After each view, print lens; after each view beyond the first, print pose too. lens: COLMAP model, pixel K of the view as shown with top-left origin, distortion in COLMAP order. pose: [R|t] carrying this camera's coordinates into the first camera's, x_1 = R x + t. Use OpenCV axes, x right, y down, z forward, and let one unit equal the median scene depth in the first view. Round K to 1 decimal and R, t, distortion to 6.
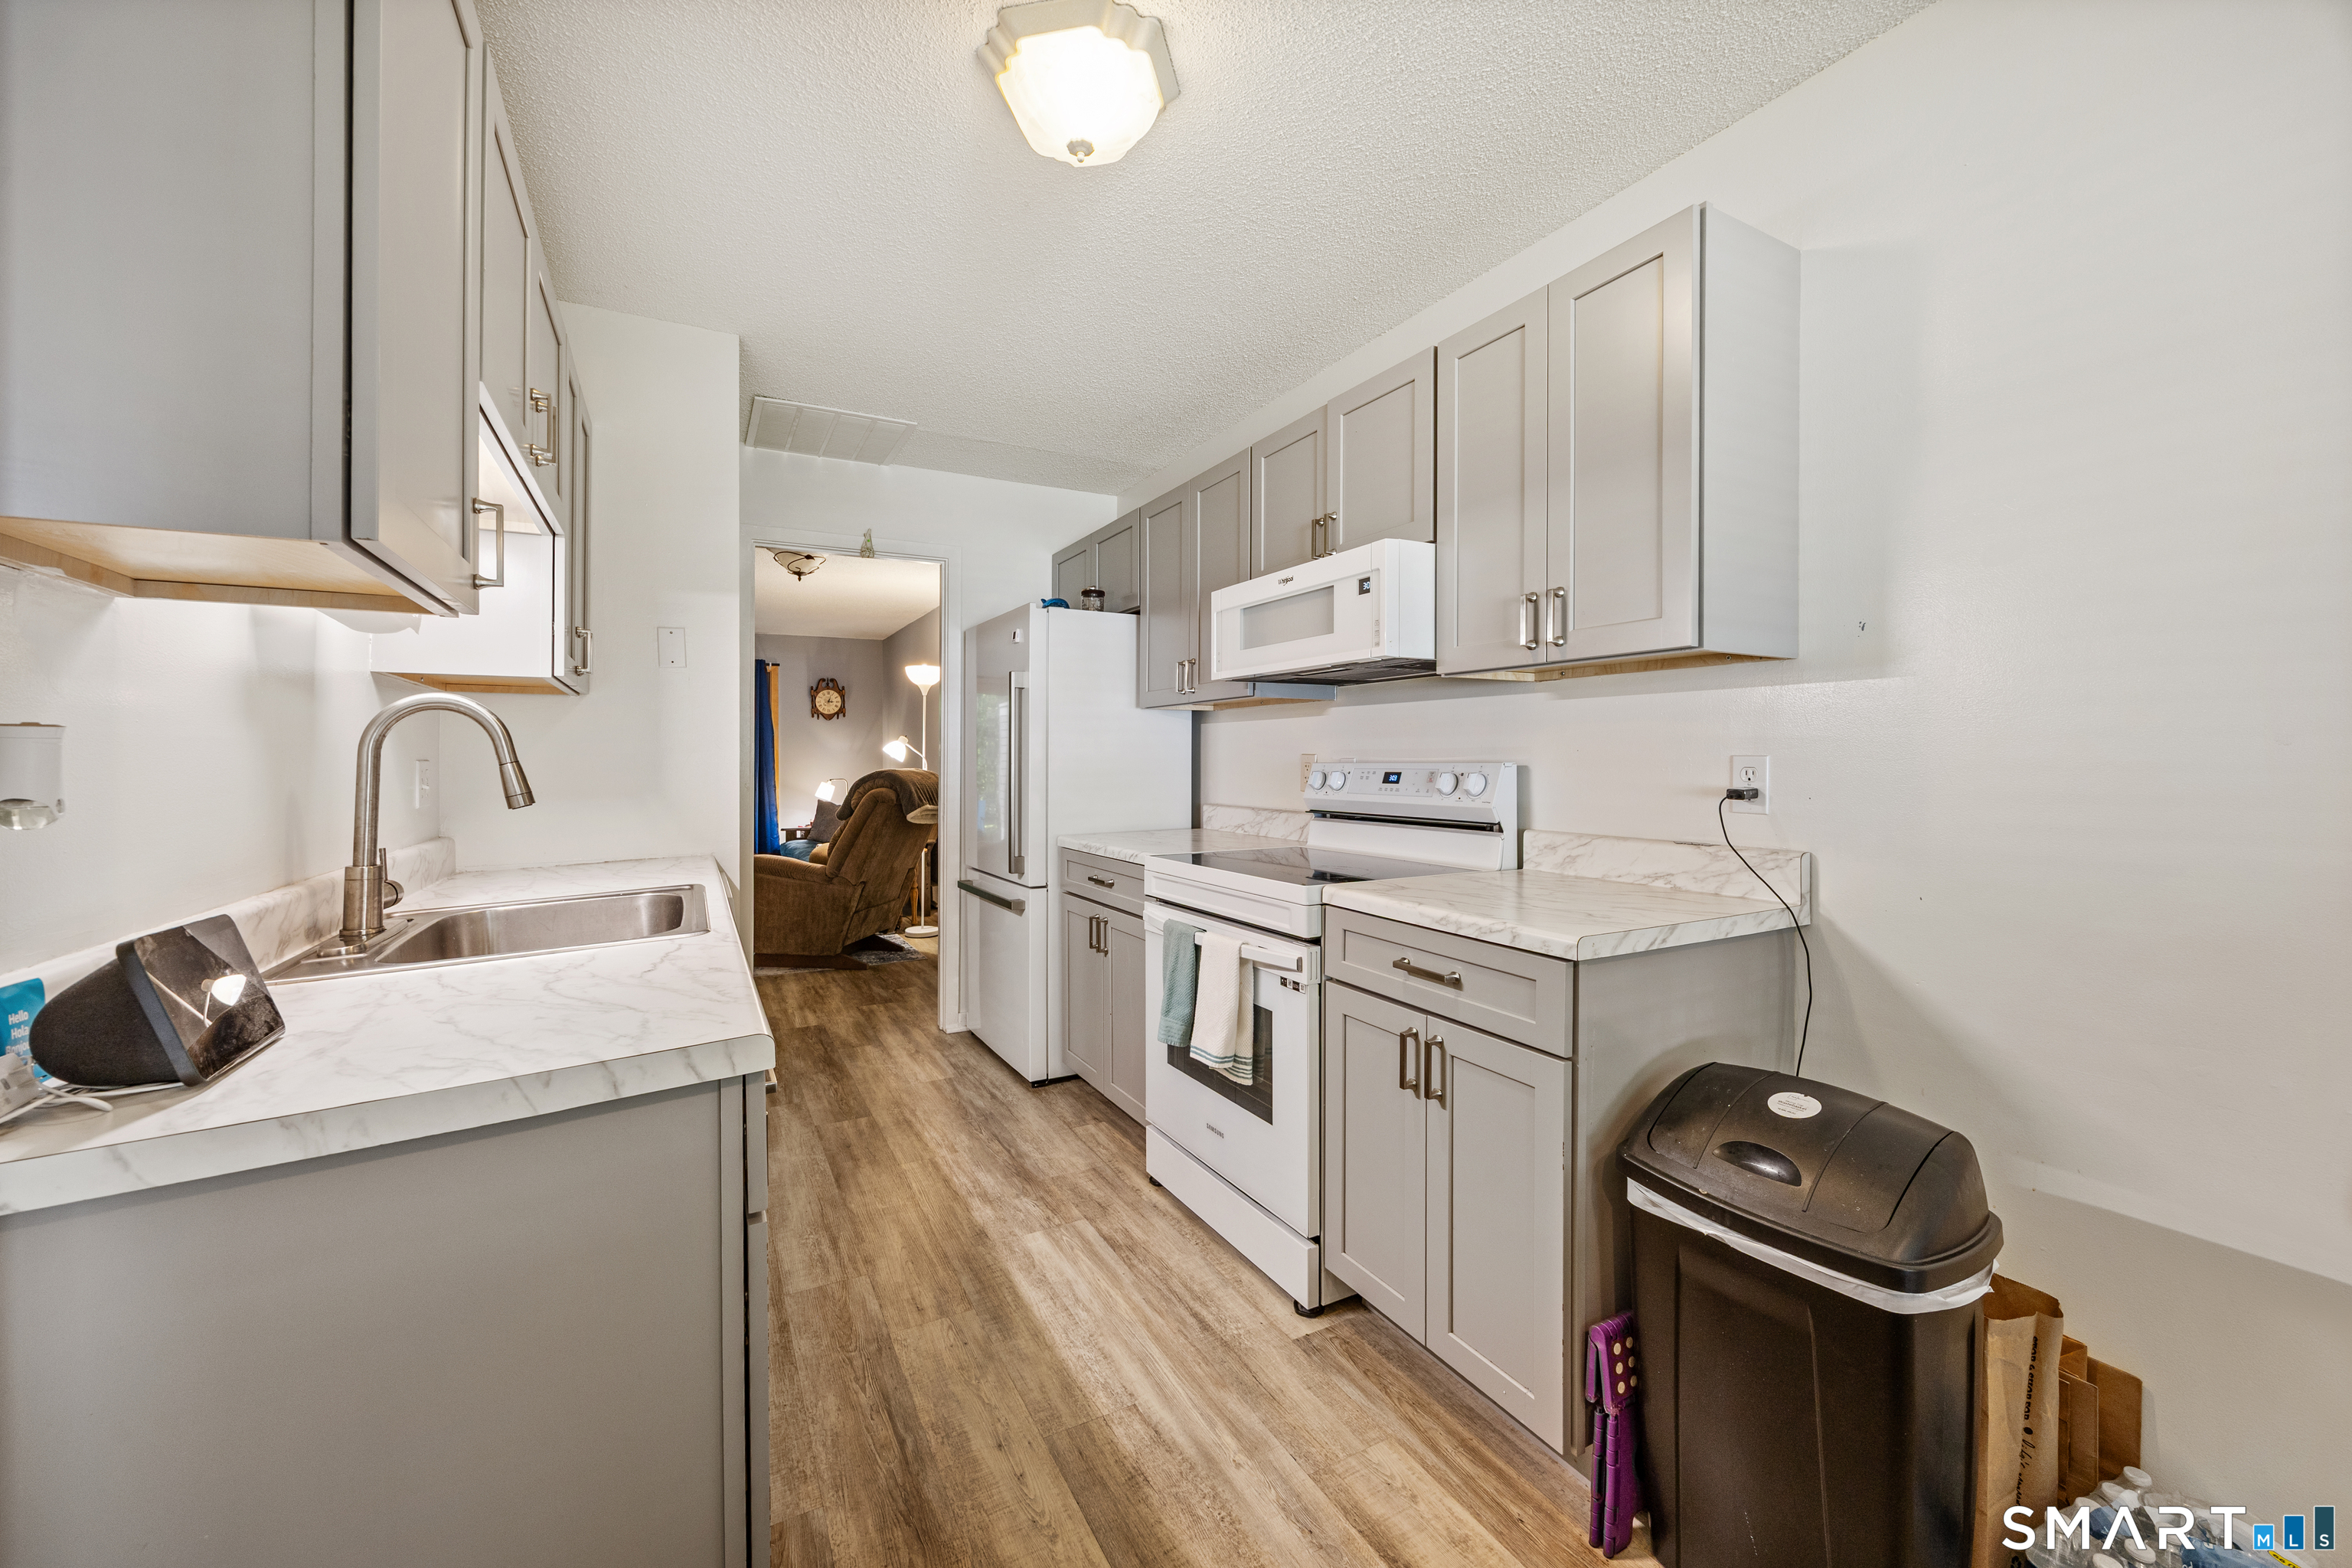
lens RADIAL K [[924.8, 0, 1171.1], [0, 924.8, 763.4], [0, 0, 1]] dist [0.008196, -0.000870]
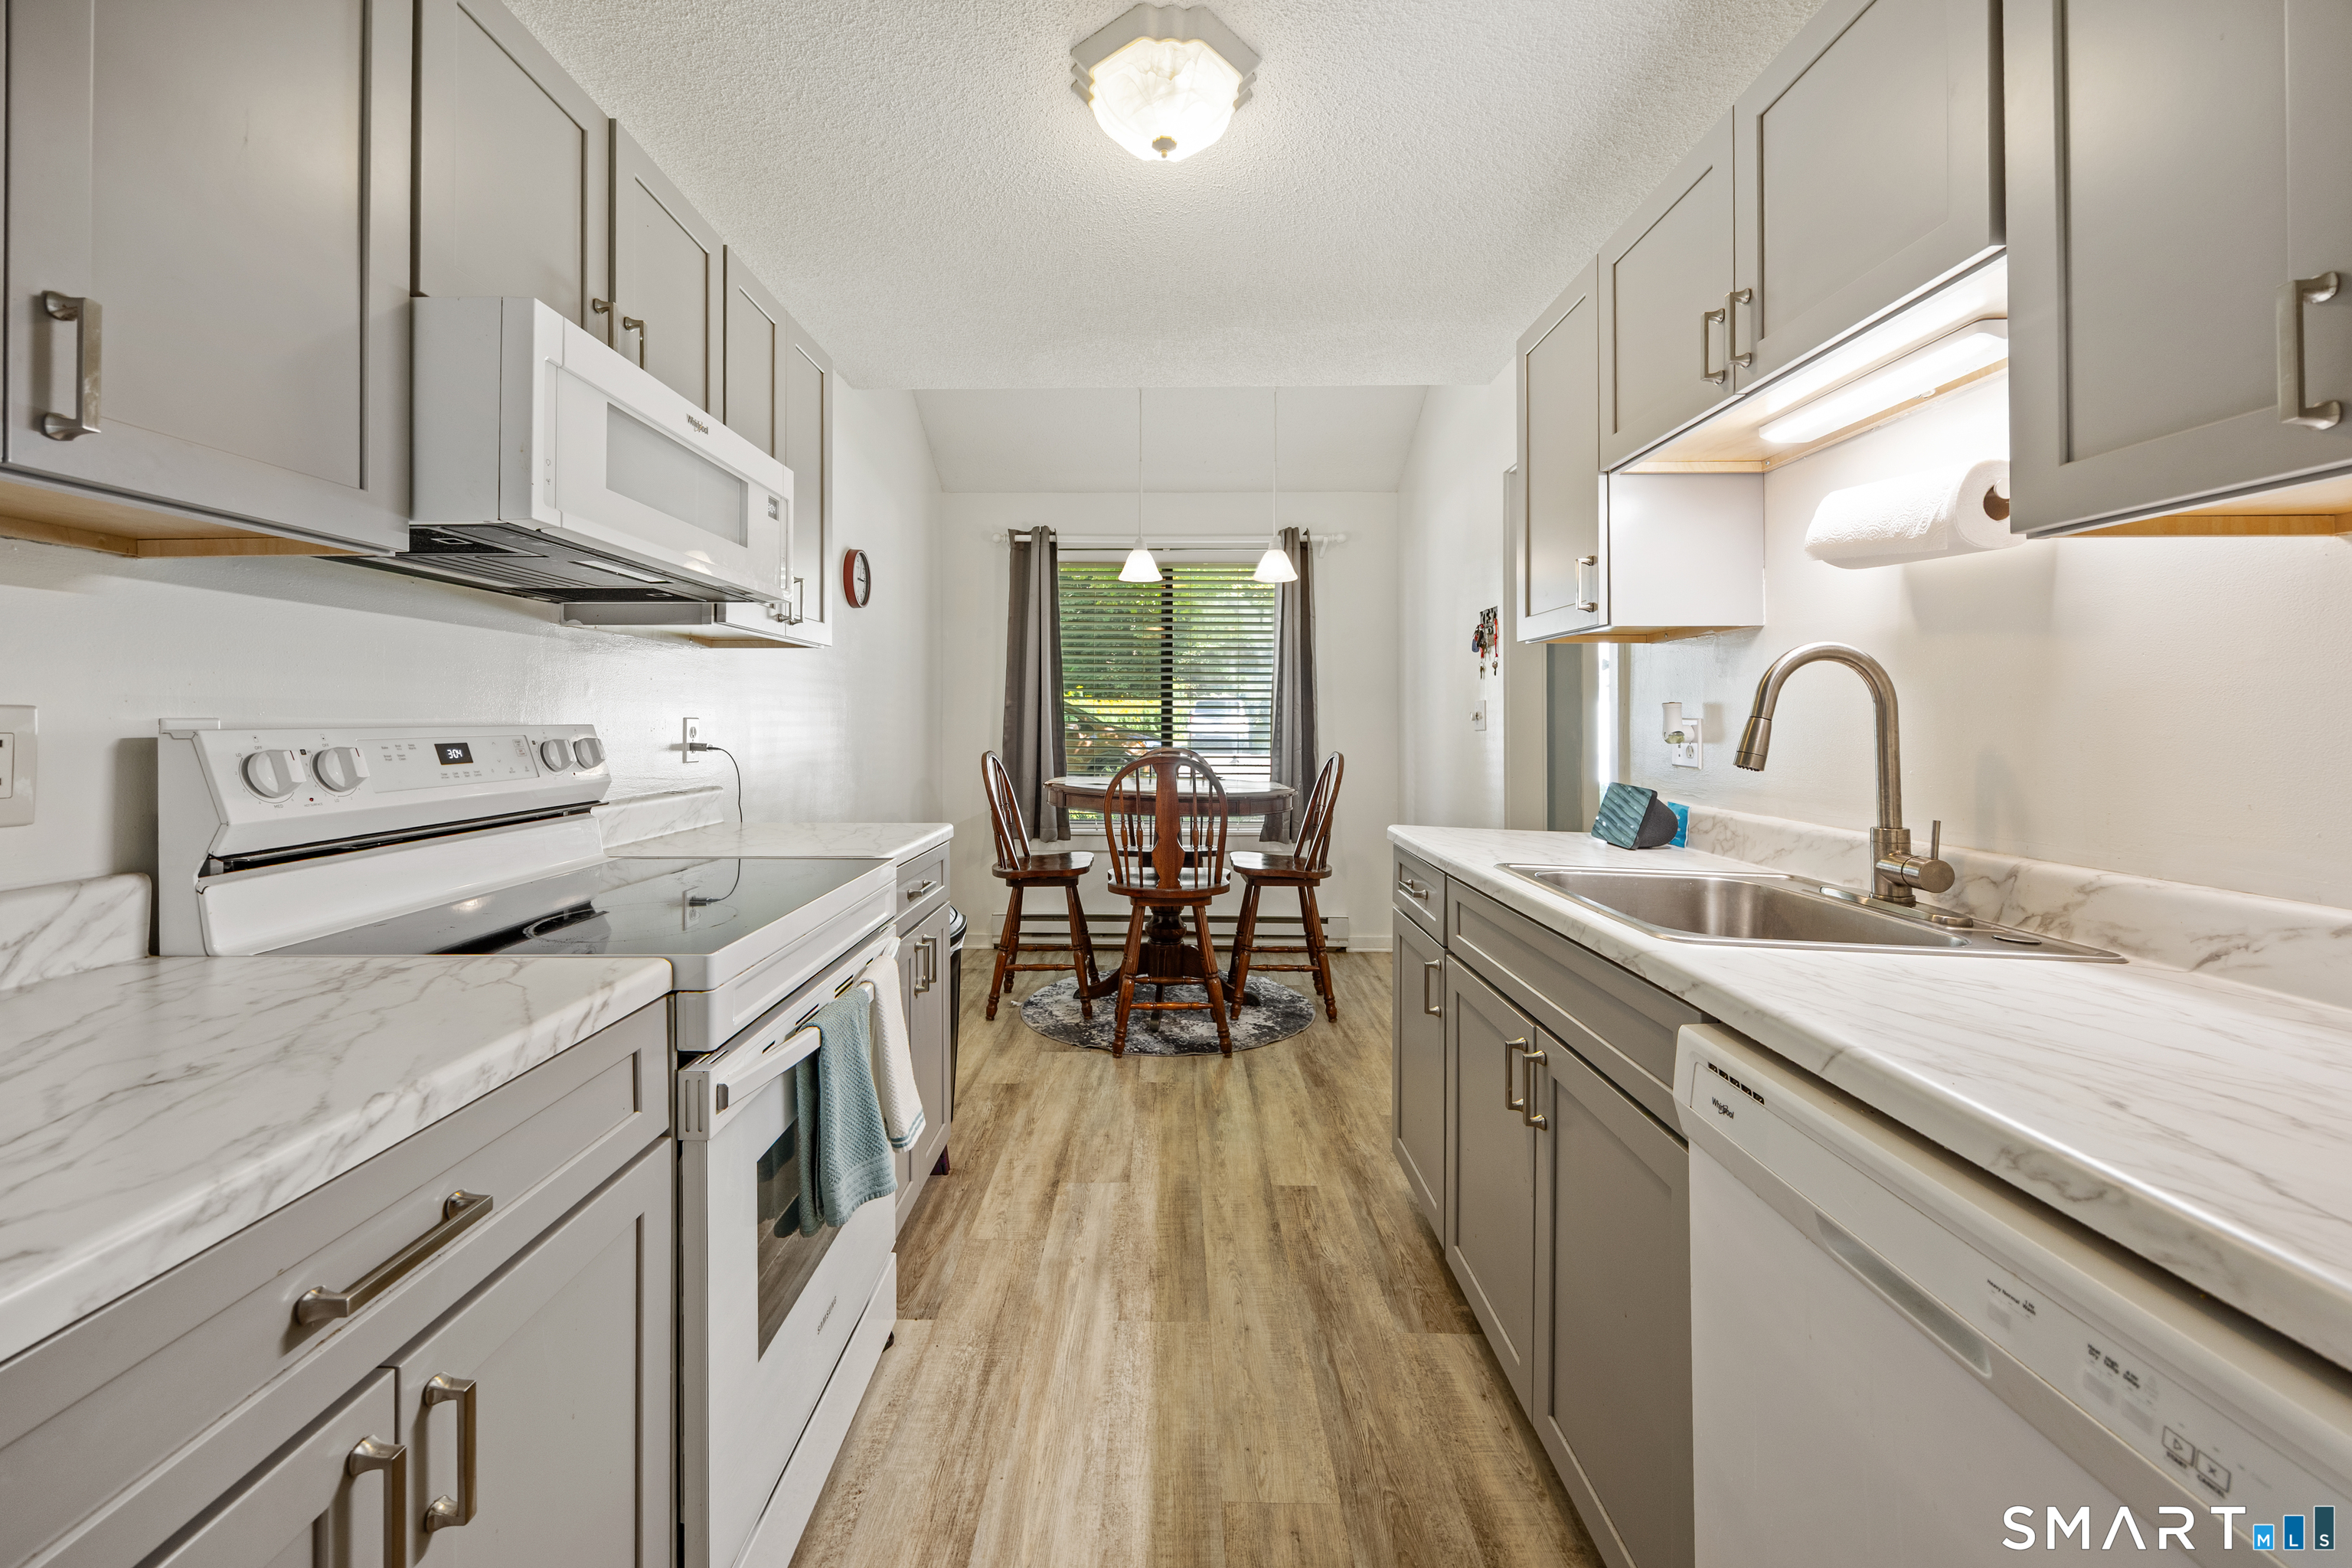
lens RADIAL K [[924.8, 0, 1143.2], [0, 924.8, 713.6], [0, 0, 1]] dist [0.008196, -0.000870]
pose [[-0.868026, 0.008759, 0.496442, -0.577353], [0.007326, 0.999961, -0.004834, -0.003312], [-0.496465, -0.000559, -0.868057, 1.840394]]
